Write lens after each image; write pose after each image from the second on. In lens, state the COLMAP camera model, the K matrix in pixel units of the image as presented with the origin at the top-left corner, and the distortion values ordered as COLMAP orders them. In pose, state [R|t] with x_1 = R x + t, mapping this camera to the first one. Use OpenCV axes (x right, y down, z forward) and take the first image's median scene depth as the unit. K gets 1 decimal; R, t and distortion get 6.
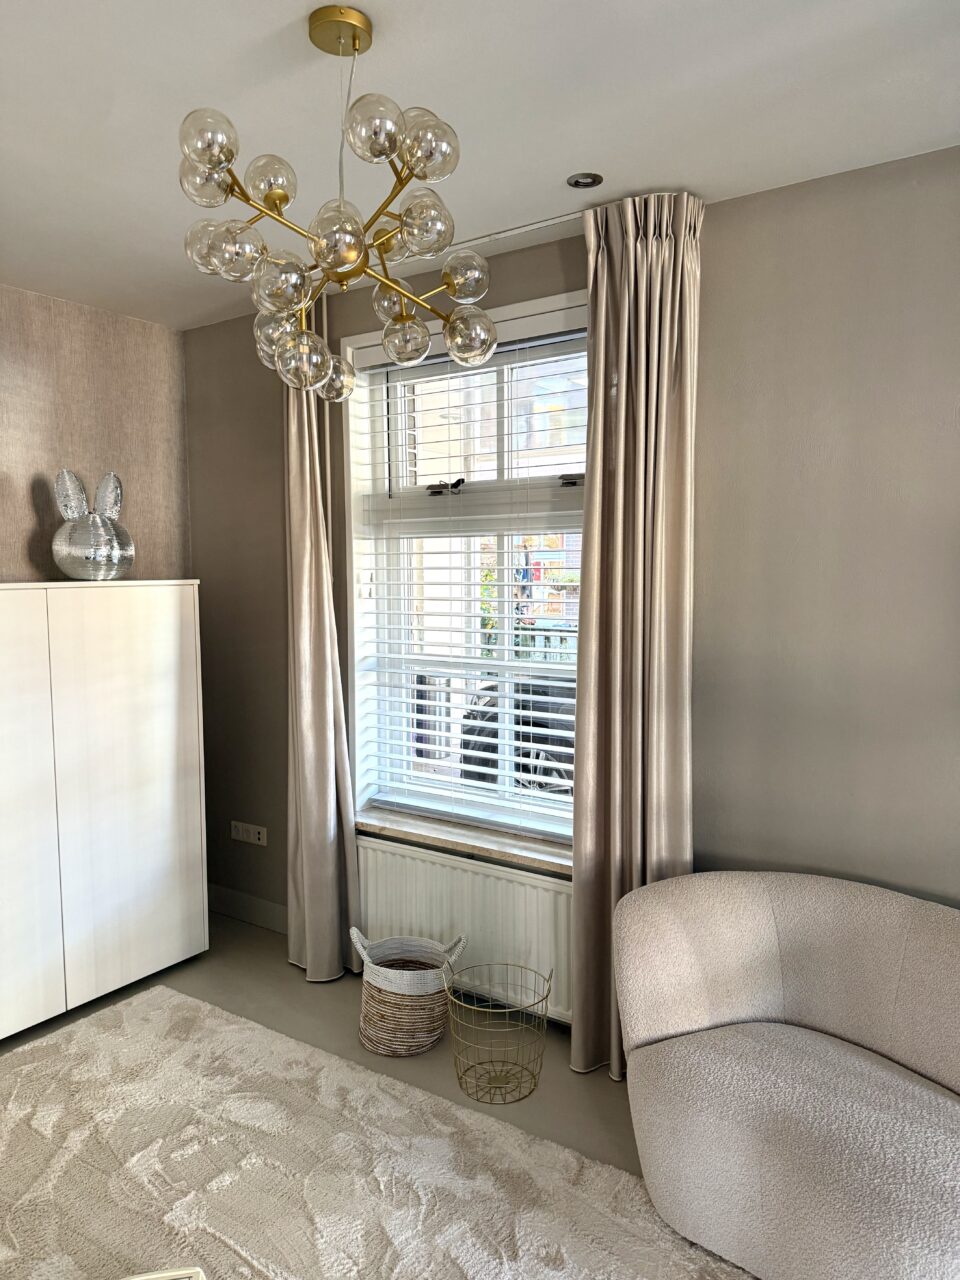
lens RADIAL K [[958.2, 0, 478.1], [0, 958.2, 644.9], [0, 0, 1]] dist [0.000622, -0.000935]
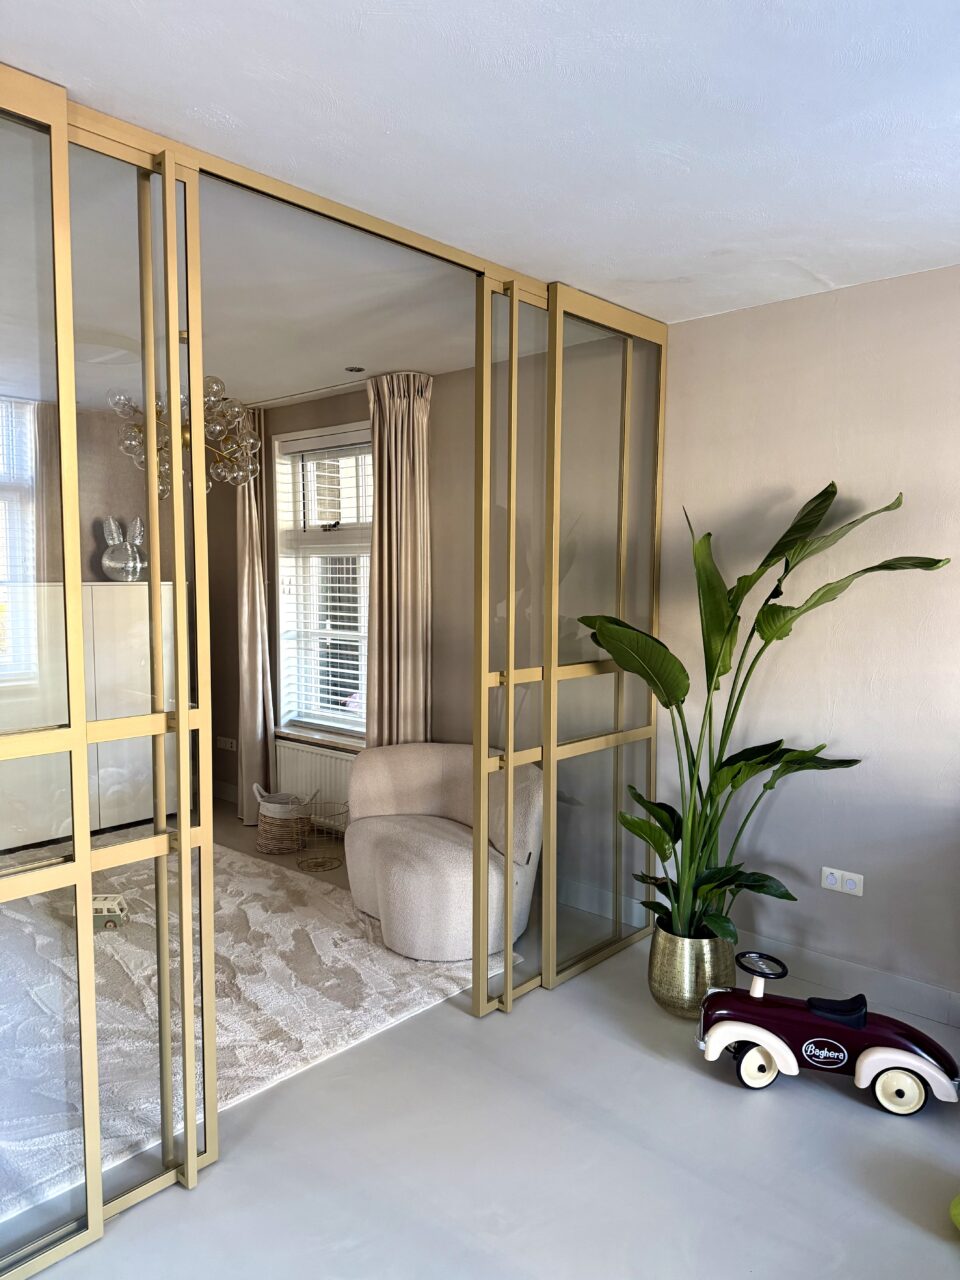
lens RADIAL K [[892.3, 0, 480.0], [0, 892.3, 640.0], [0, 0, 1]] dist [-0.024508, -0.004048]
pose [[0.995369, 0.015359, -0.094894, 0.365220], [-0.016247, 0.999831, -0.008602, 0.037861], [0.094746, 0.010103, 0.995450, -0.486122]]
